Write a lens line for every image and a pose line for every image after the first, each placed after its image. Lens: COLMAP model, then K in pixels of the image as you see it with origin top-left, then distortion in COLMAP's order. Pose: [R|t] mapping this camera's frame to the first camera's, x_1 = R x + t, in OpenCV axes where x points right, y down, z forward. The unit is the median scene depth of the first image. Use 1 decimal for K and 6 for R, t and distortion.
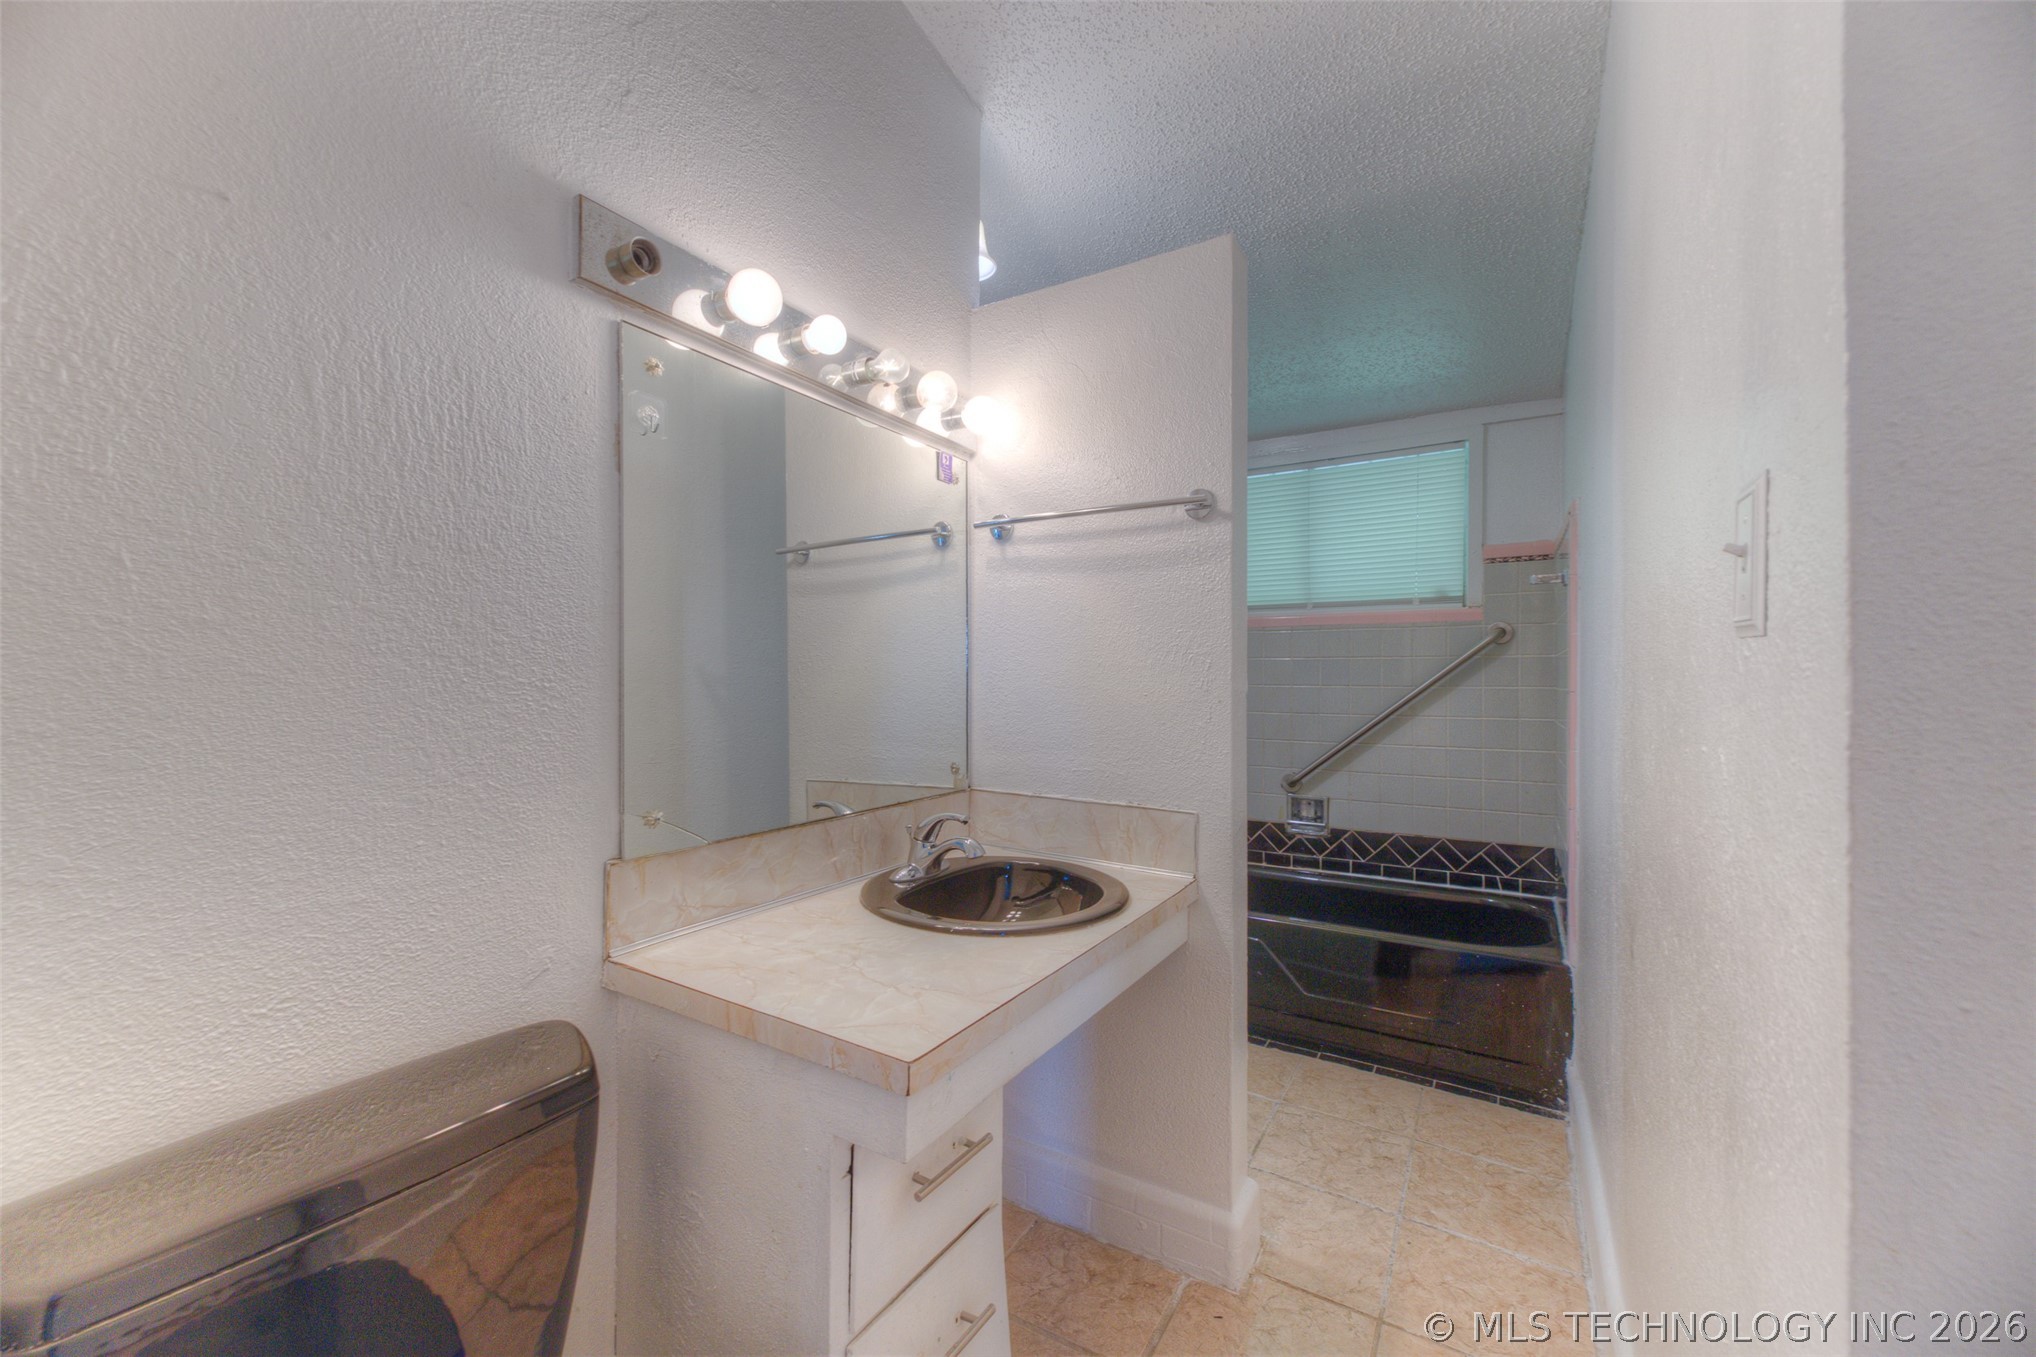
lens RADIAL K [[798.5, 0, 1011.1], [0, 798.5, 680.2], [0, 0, 1]] dist [-0.000404, 0.000120]
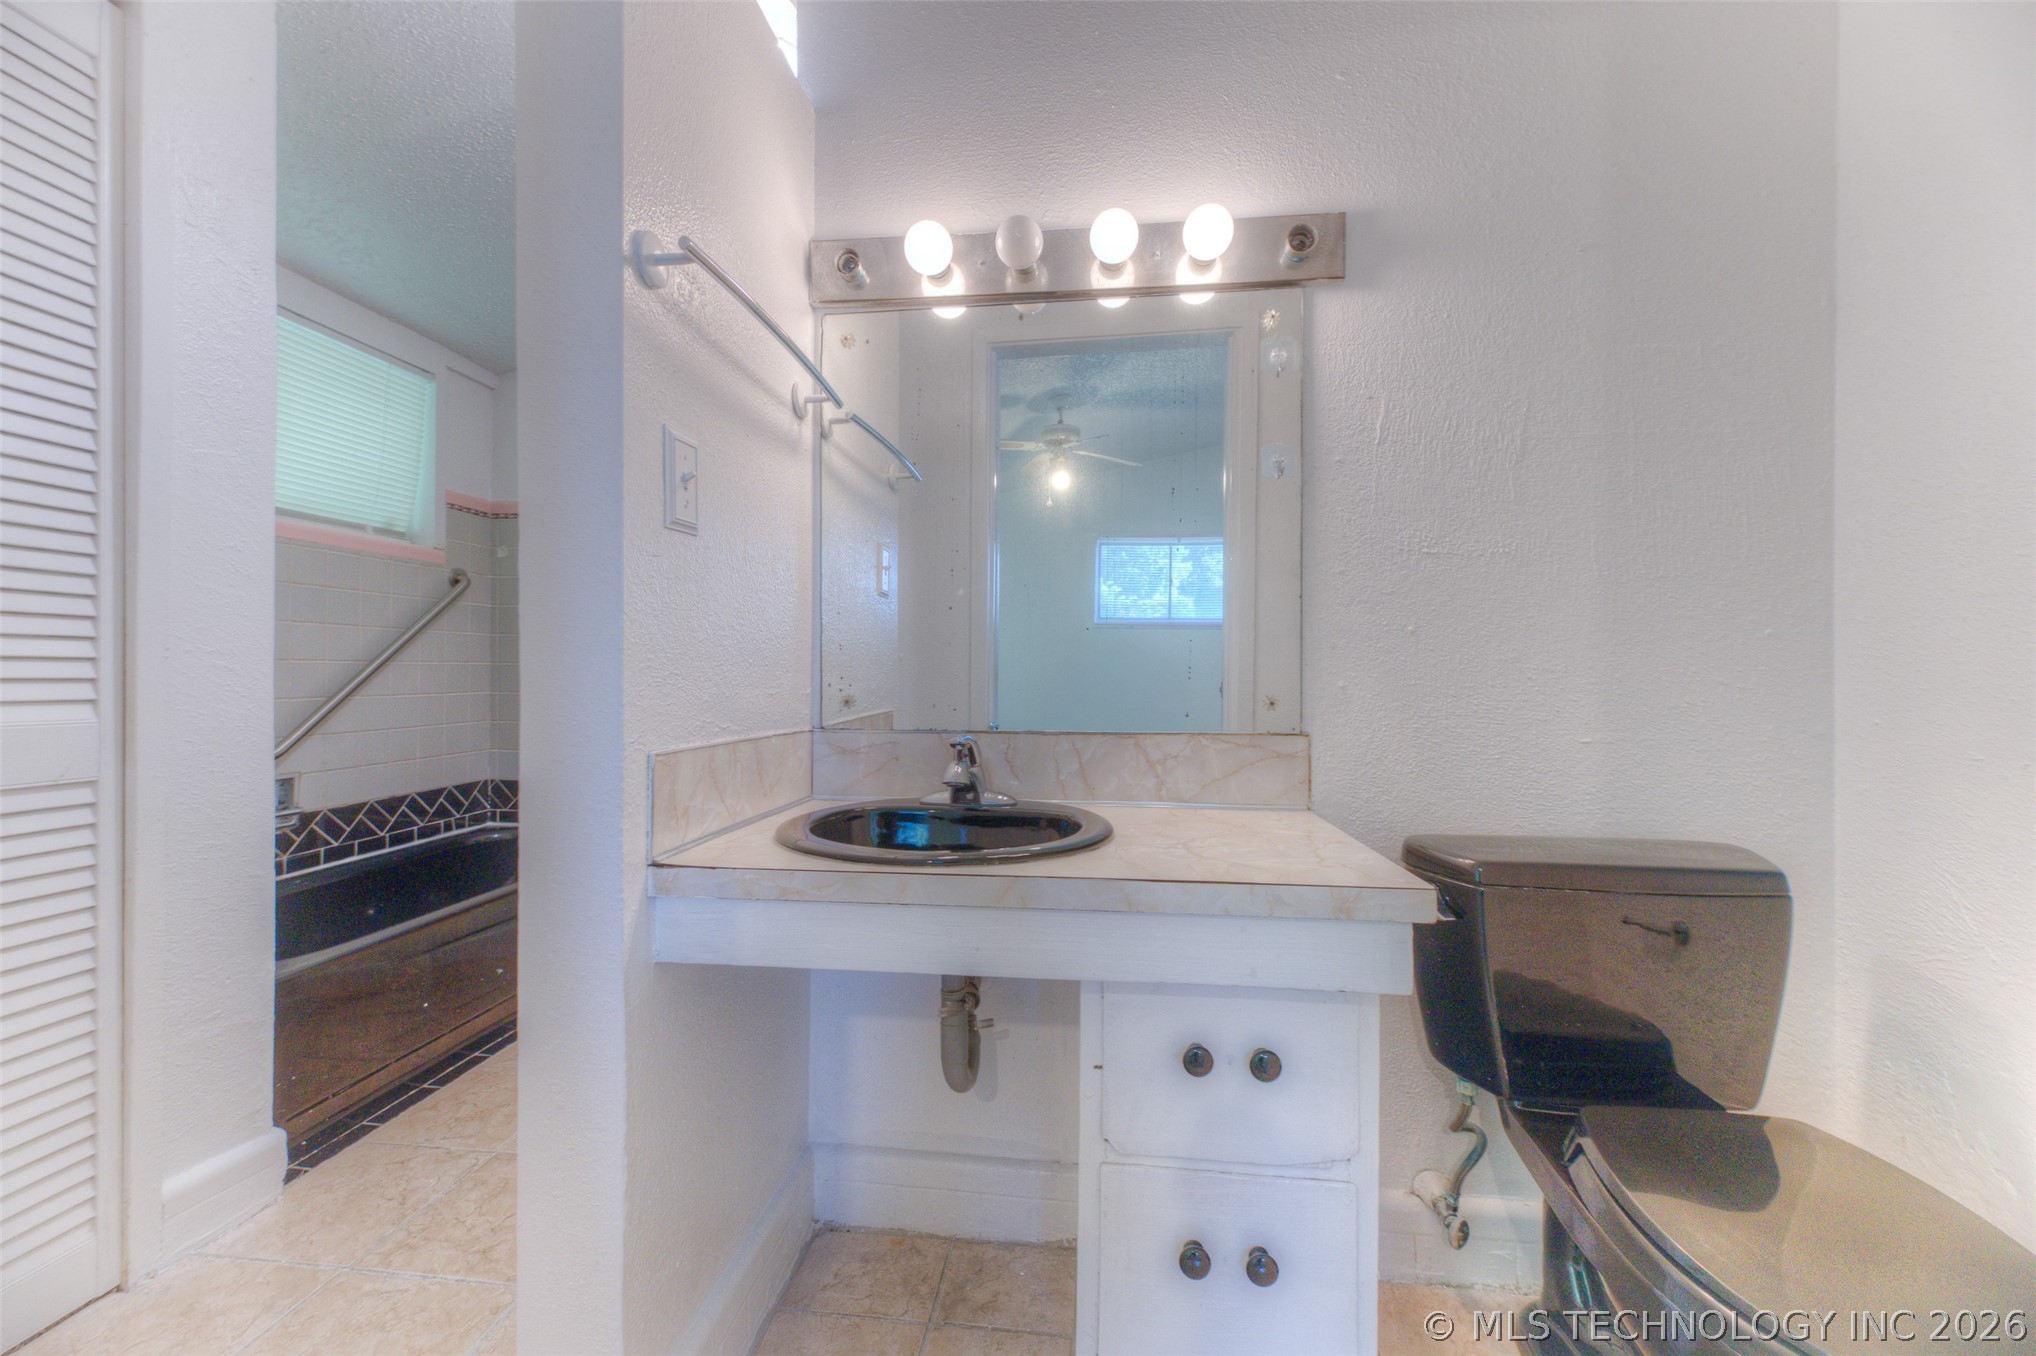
lens RADIAL K [[798.5, 0, 1020.5], [0, 798.5, 678.2], [0, 0, 1]] dist [-0.000404, 0.000120]
pose [[-0.449205, -0.004903, 0.893415, -0.588944], [0.005460, 0.999951, 0.008233, 0.059694], [-0.893412, 0.008577, -0.449157, 0.766249]]
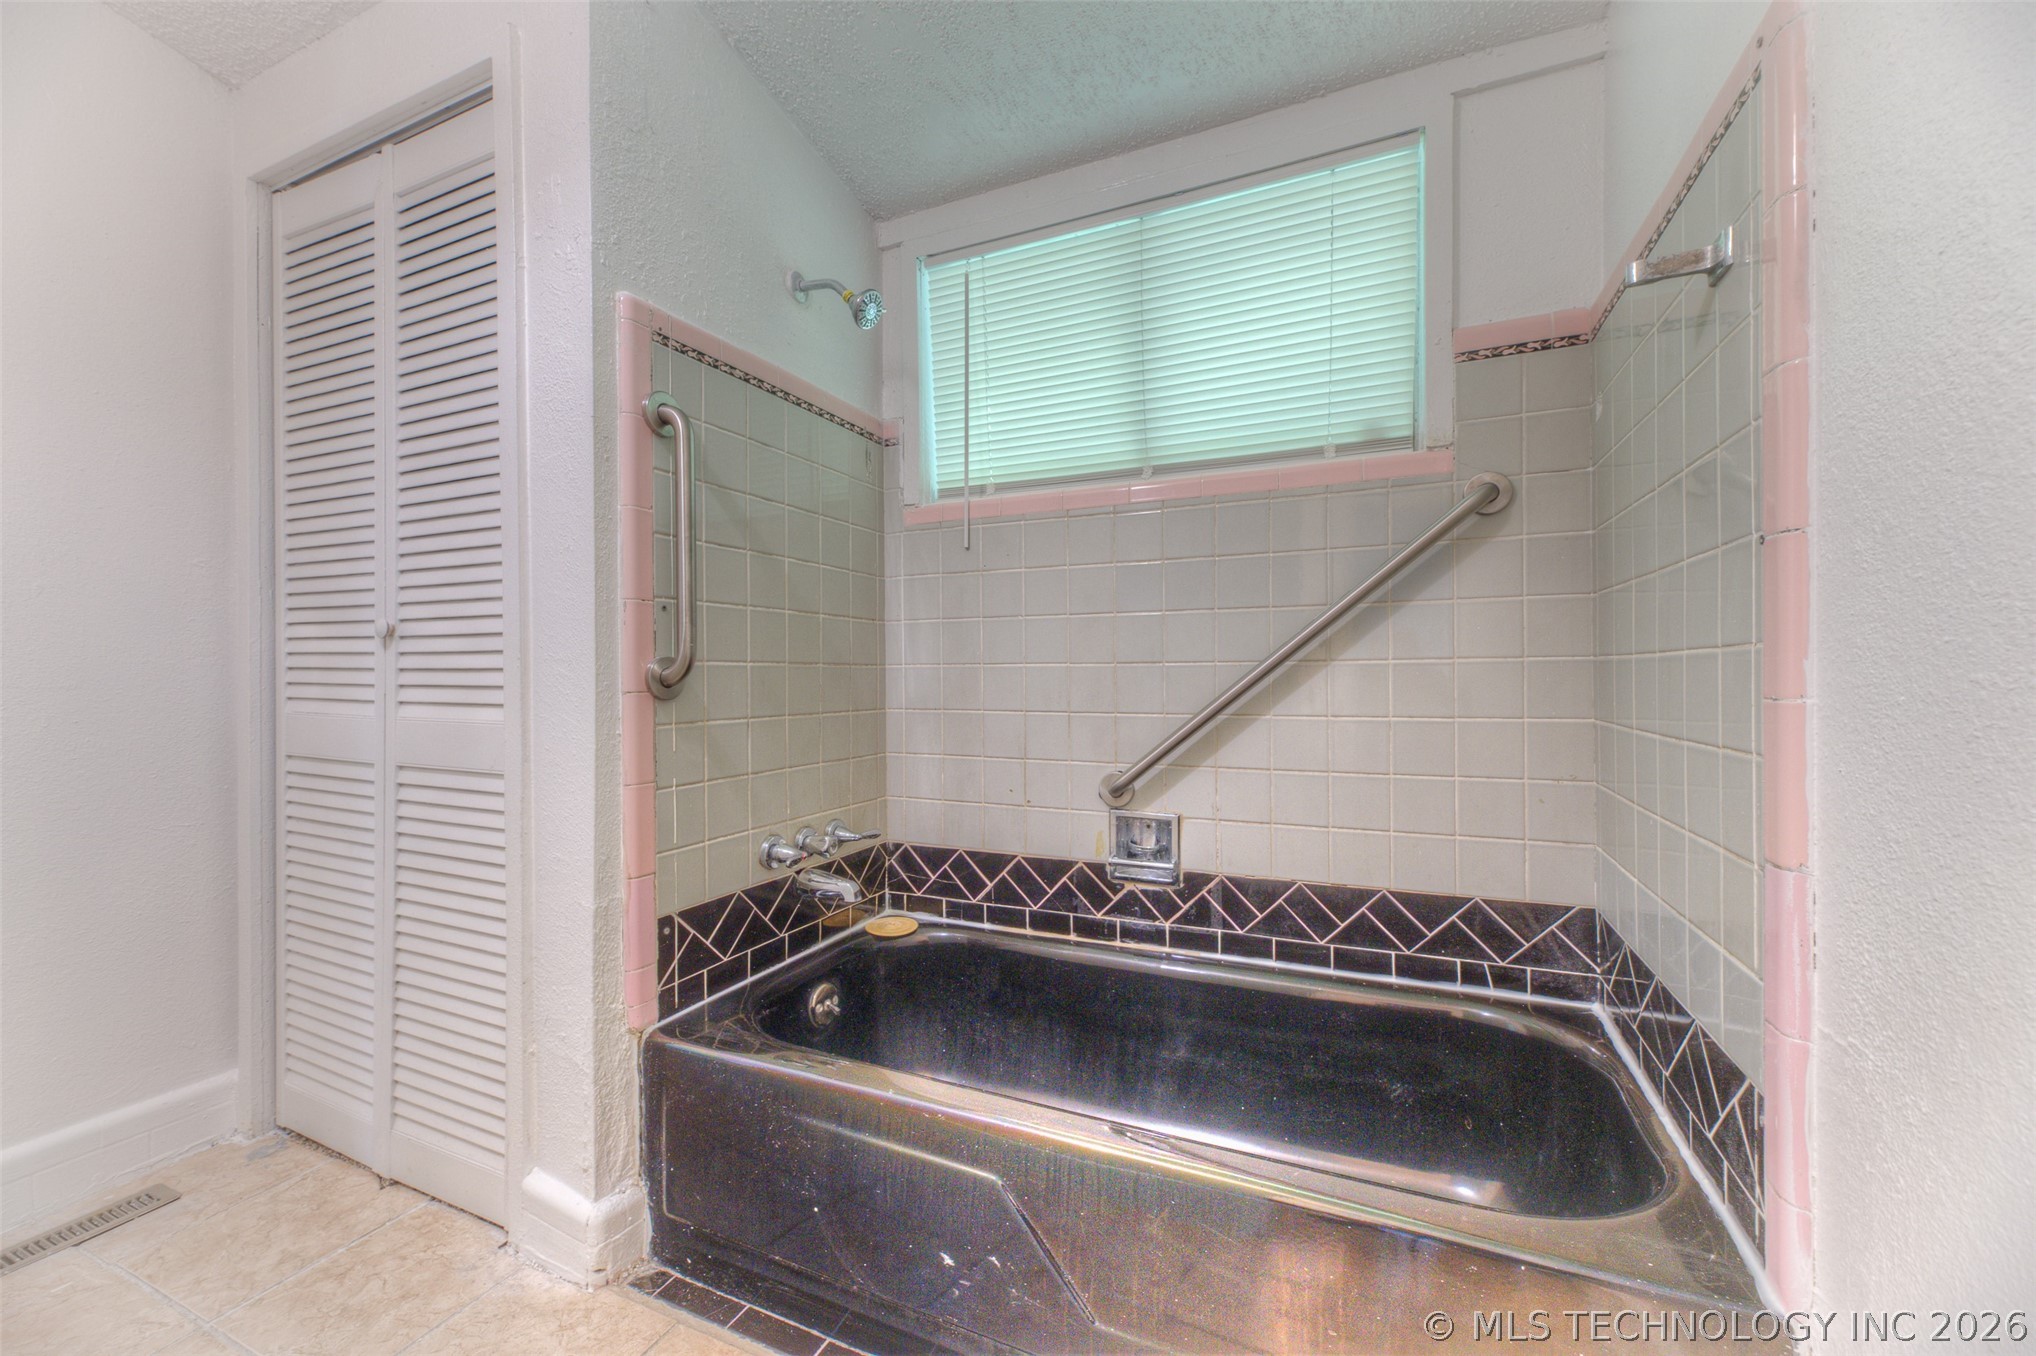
lens RADIAL K [[798.5, 0, 1019.4], [0, 798.5, 675.0], [0, 0, 1]] dist [-0.000404, 0.000120]
pose [[0.990505, -0.006334, 0.137334, 0.224865], [0.006822, 0.999972, -0.003078, 0.054410], [-0.137310, 0.003985, 0.990520, 0.496436]]
